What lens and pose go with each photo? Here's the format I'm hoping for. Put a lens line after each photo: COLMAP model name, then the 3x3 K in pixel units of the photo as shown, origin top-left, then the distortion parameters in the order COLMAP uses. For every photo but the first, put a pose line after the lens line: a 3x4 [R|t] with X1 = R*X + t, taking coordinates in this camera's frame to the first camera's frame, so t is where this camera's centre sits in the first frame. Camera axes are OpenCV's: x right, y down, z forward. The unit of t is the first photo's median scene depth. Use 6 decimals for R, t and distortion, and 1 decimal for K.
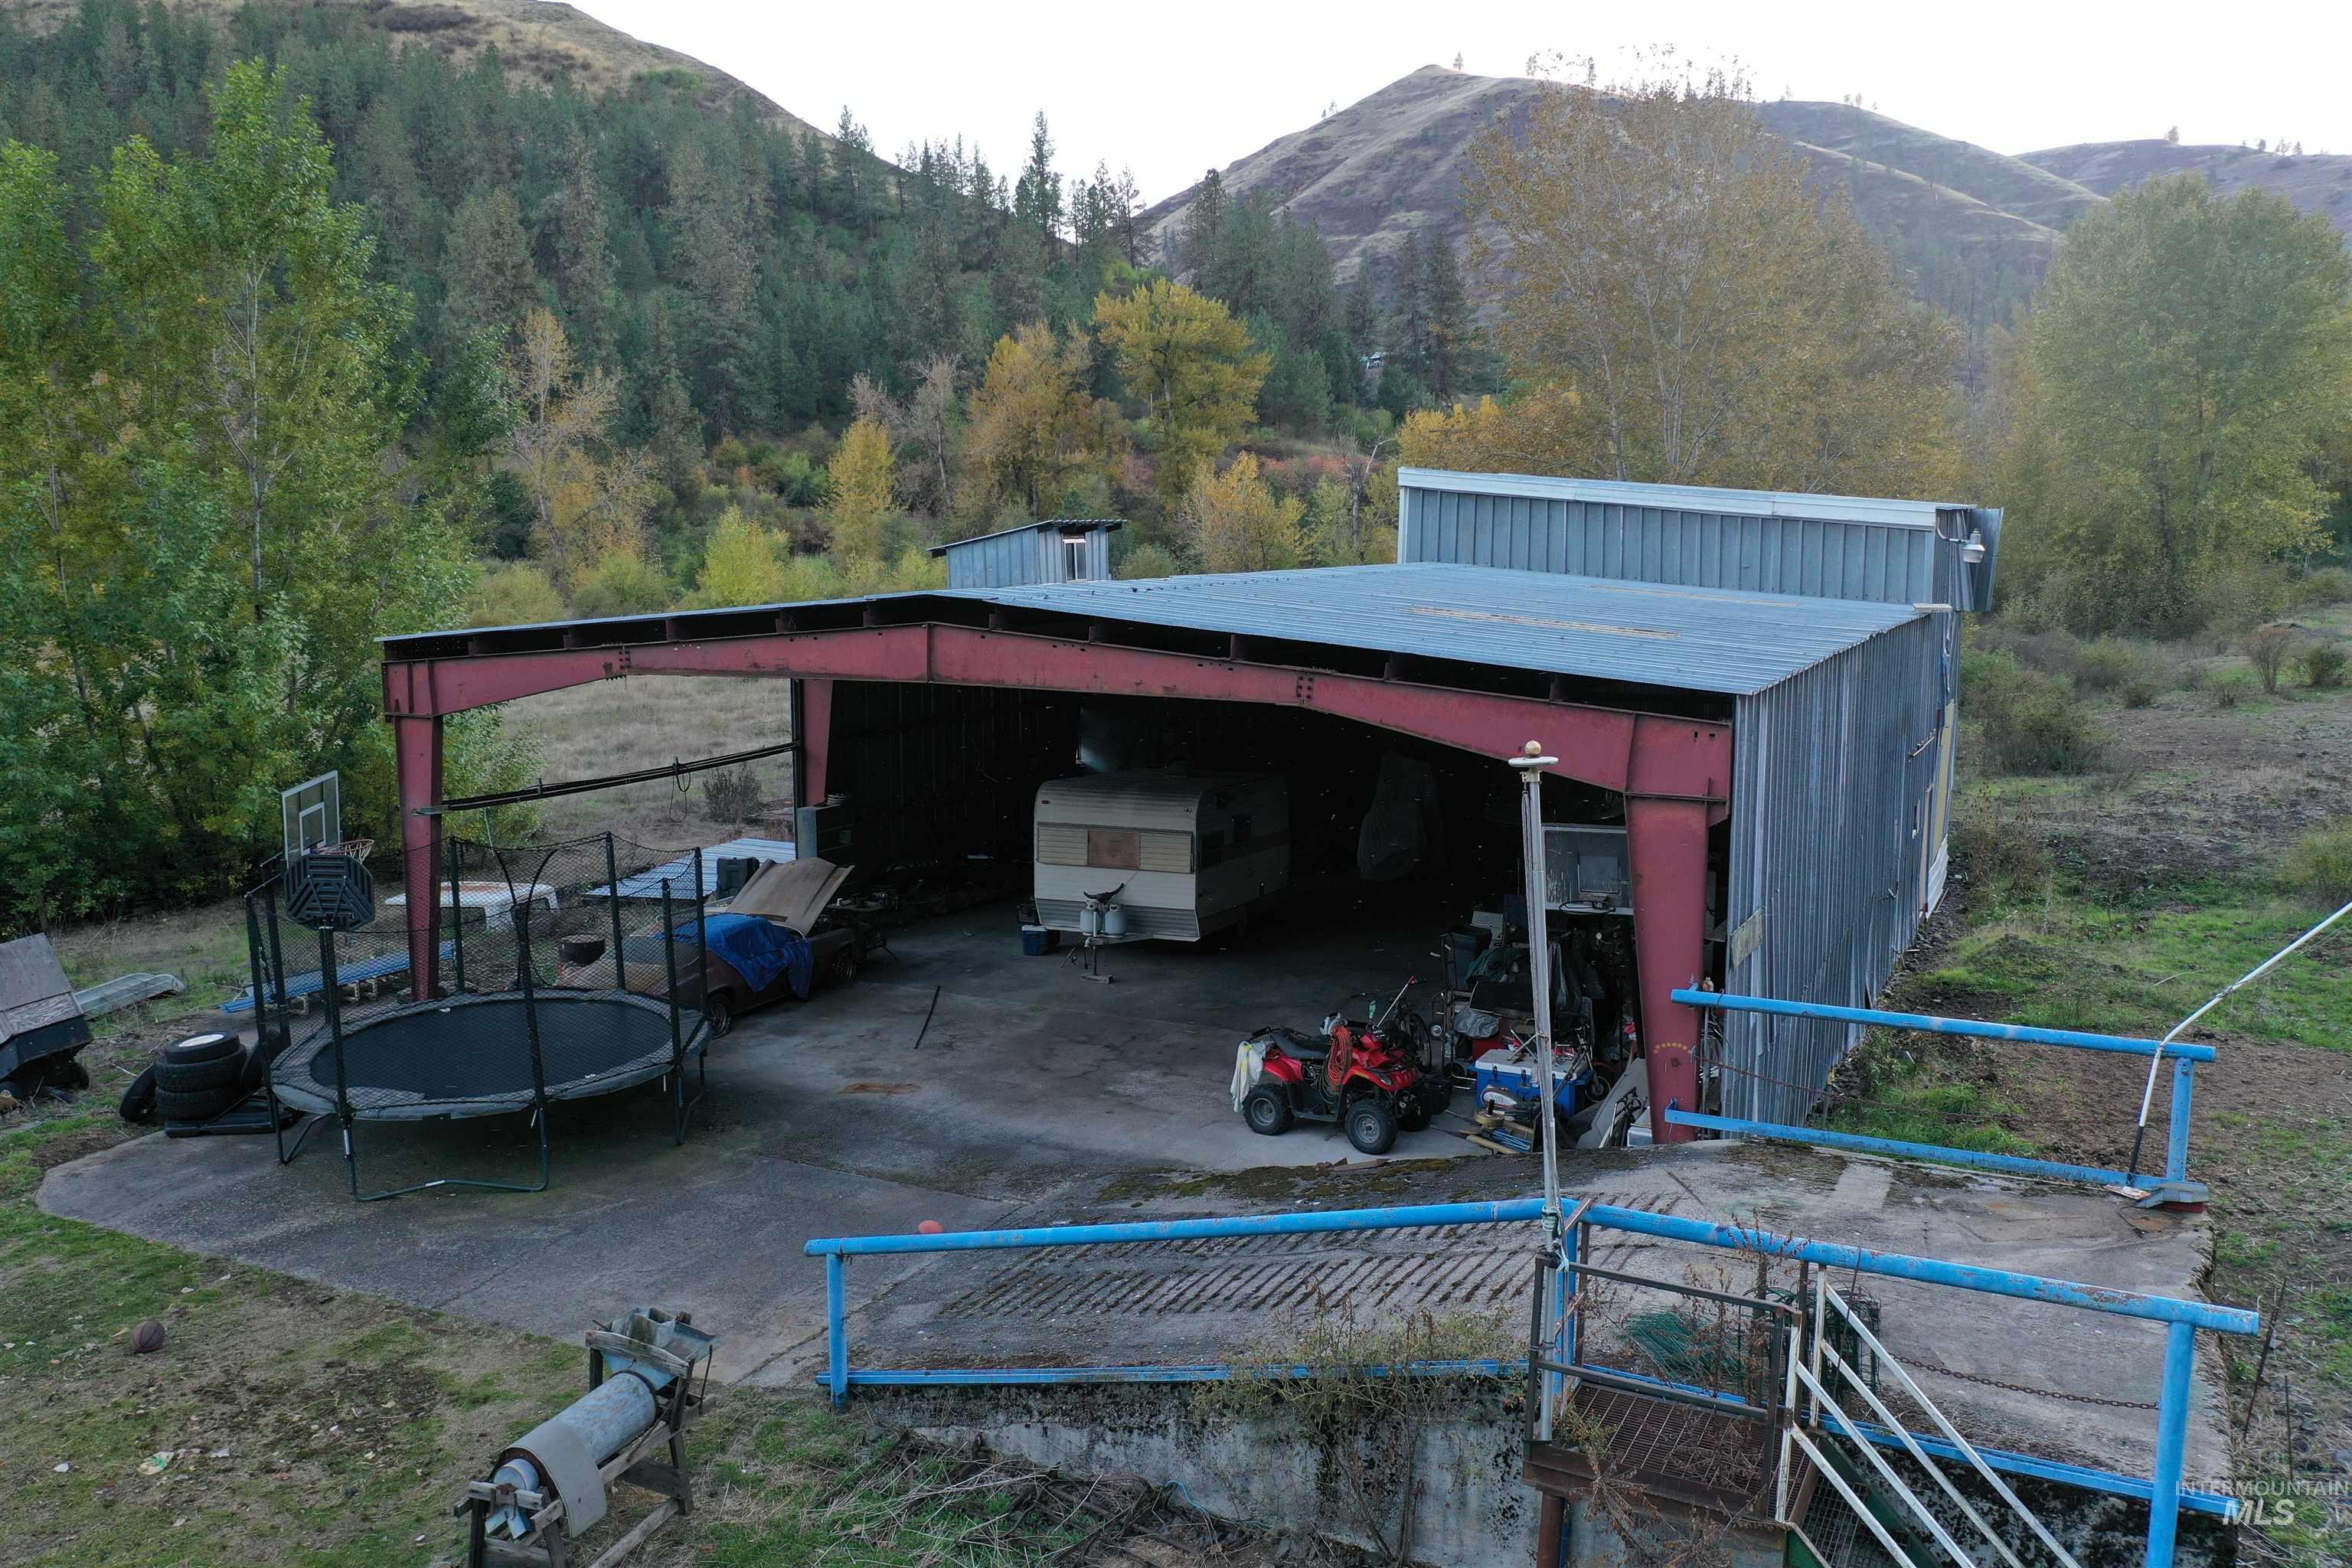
lens RADIAL K [[1863.5, 0, 1178.1], [0, 1863.5, 783.8], [0, 0, 1]] dist [-0.006893, 0.006072]
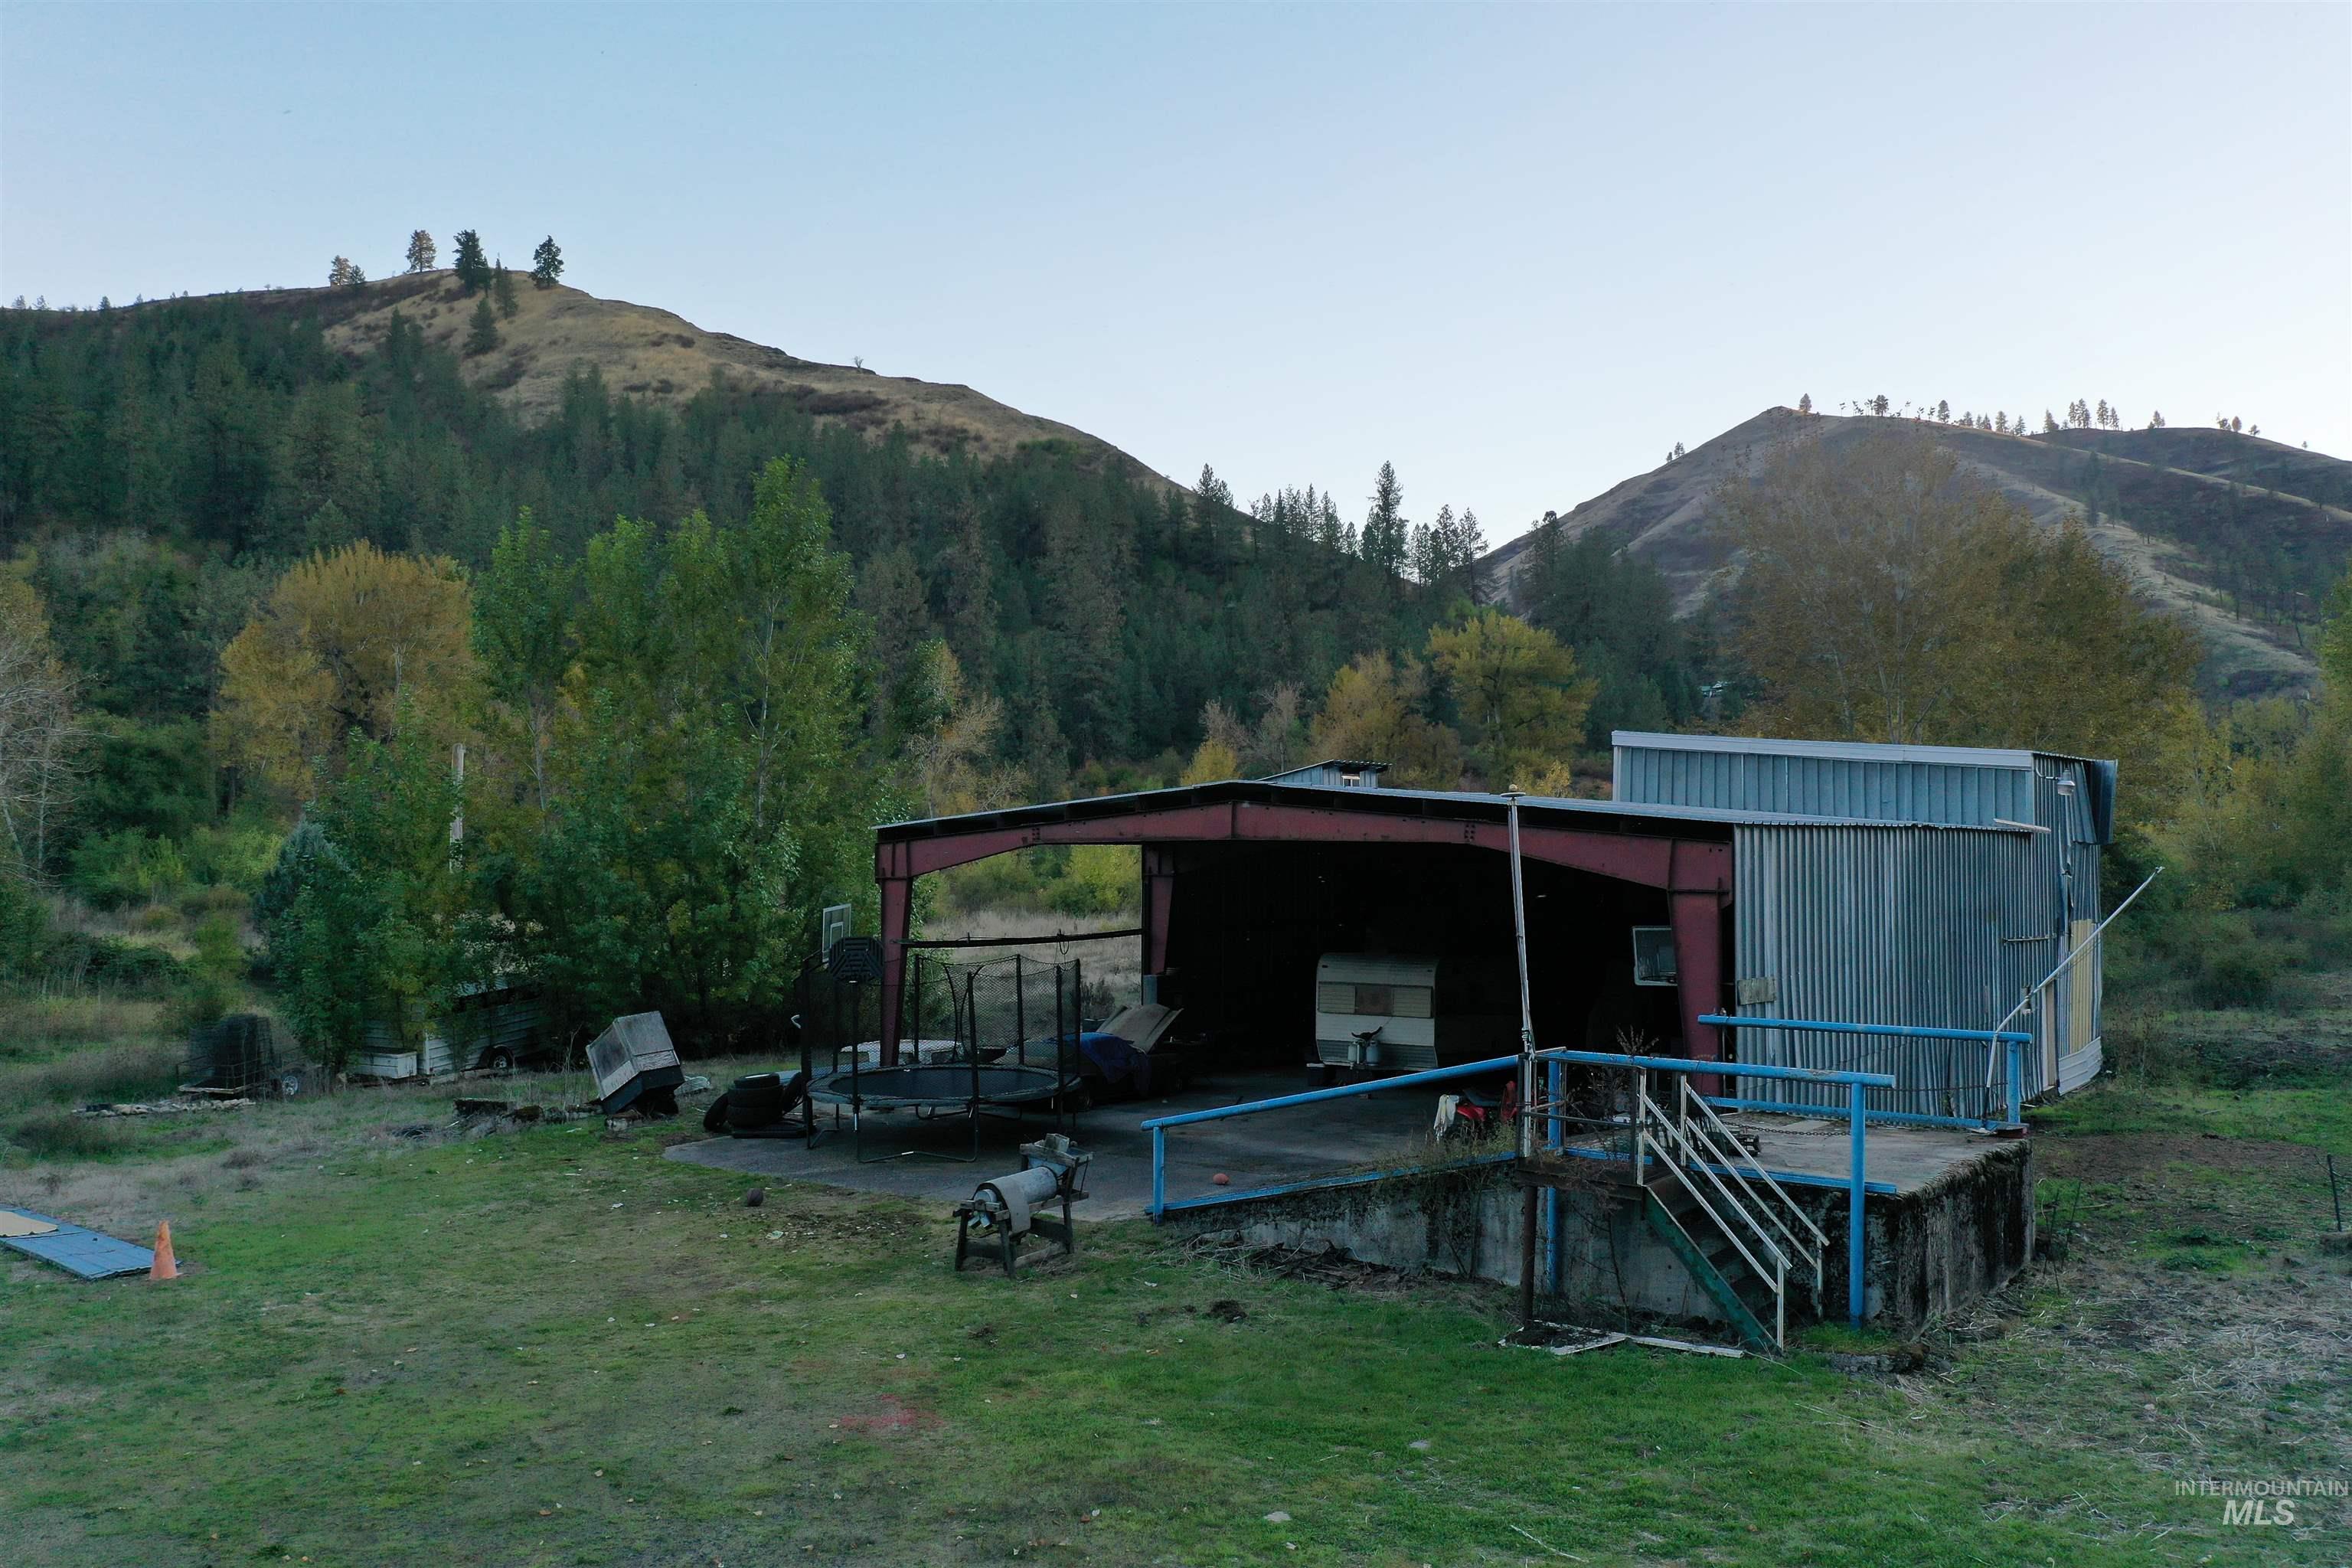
lens RADIAL K [[1863.5, 0, 1175.9], [0, 1863.5, 788.1], [0, 0, 1]] dist [-0.006893, 0.006072]
pose [[0.982743, -0.000101, -0.184975, 0.054976], [-0.032008, 0.984822, -0.170592, 0.088570], [0.182185, 0.173568, 0.967824, -0.262855]]
